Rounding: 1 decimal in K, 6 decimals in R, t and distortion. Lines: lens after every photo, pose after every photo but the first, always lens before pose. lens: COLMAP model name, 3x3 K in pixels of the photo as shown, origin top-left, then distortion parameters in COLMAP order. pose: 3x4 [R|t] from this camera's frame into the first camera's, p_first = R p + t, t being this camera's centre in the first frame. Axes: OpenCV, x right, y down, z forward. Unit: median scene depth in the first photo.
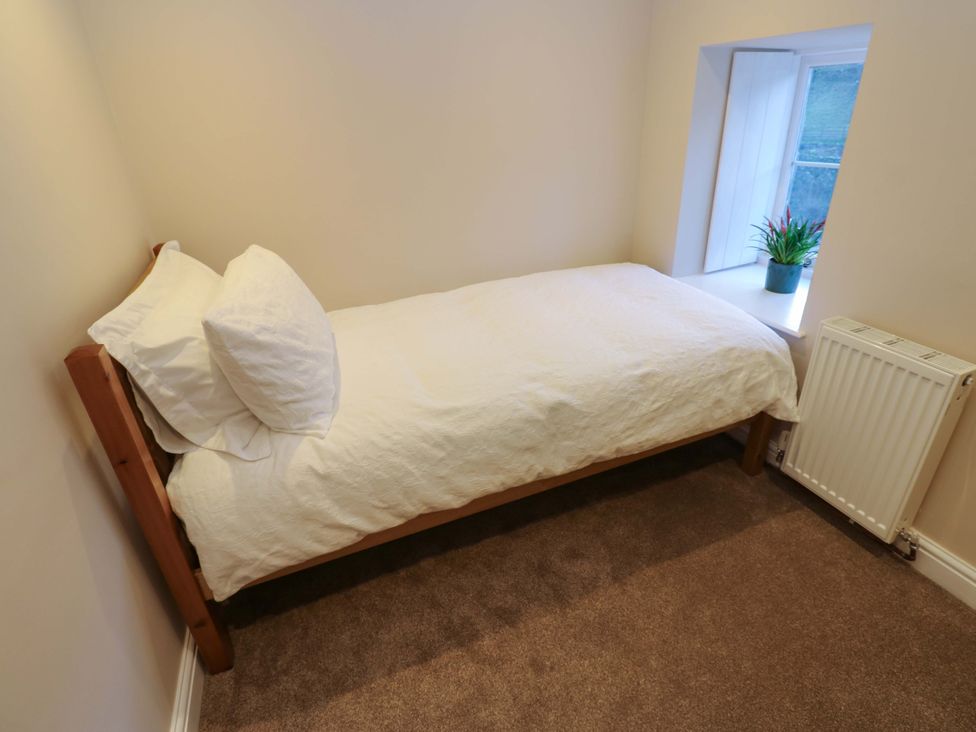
lens RADIAL K [[513.9, 0, 498.0], [0, 513.9, 356.8], [0, 0, 1]] dist [0.002939, -0.015407]
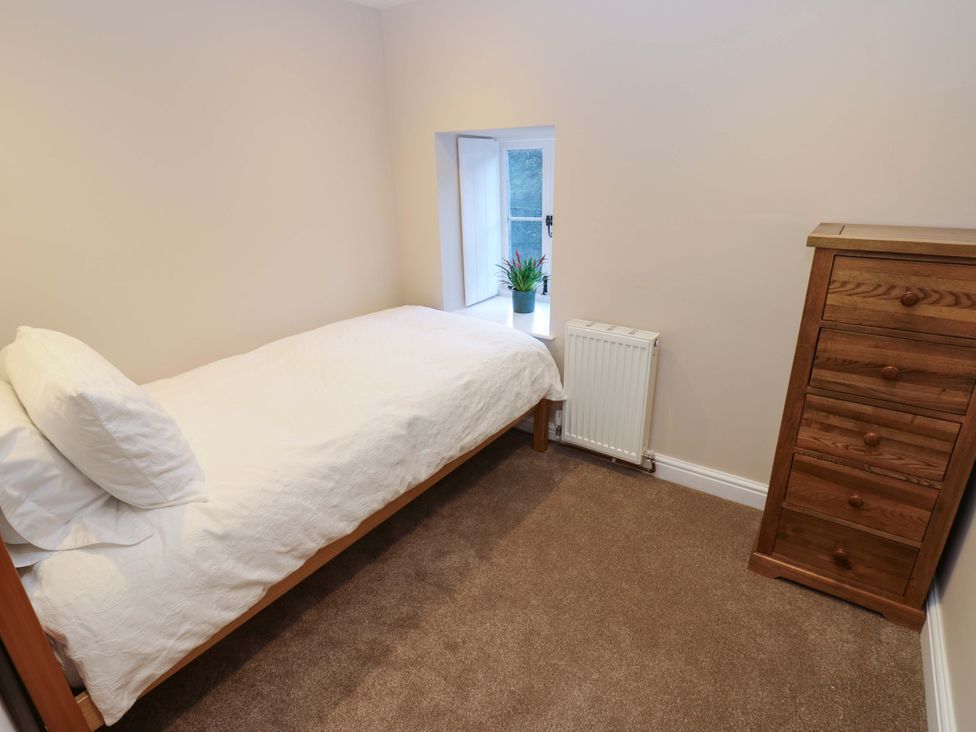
lens RADIAL K [[513.9, 0, 498.0], [0, 513.9, 356.8], [0, 0, 1]] dist [0.002939, -0.015407]
pose [[0.845079, -0.164006, 0.508865, -0.289147], [0.222650, 0.973285, -0.056071, 0.062899], [-0.486074, 0.160683, 0.859019, -0.117443]]
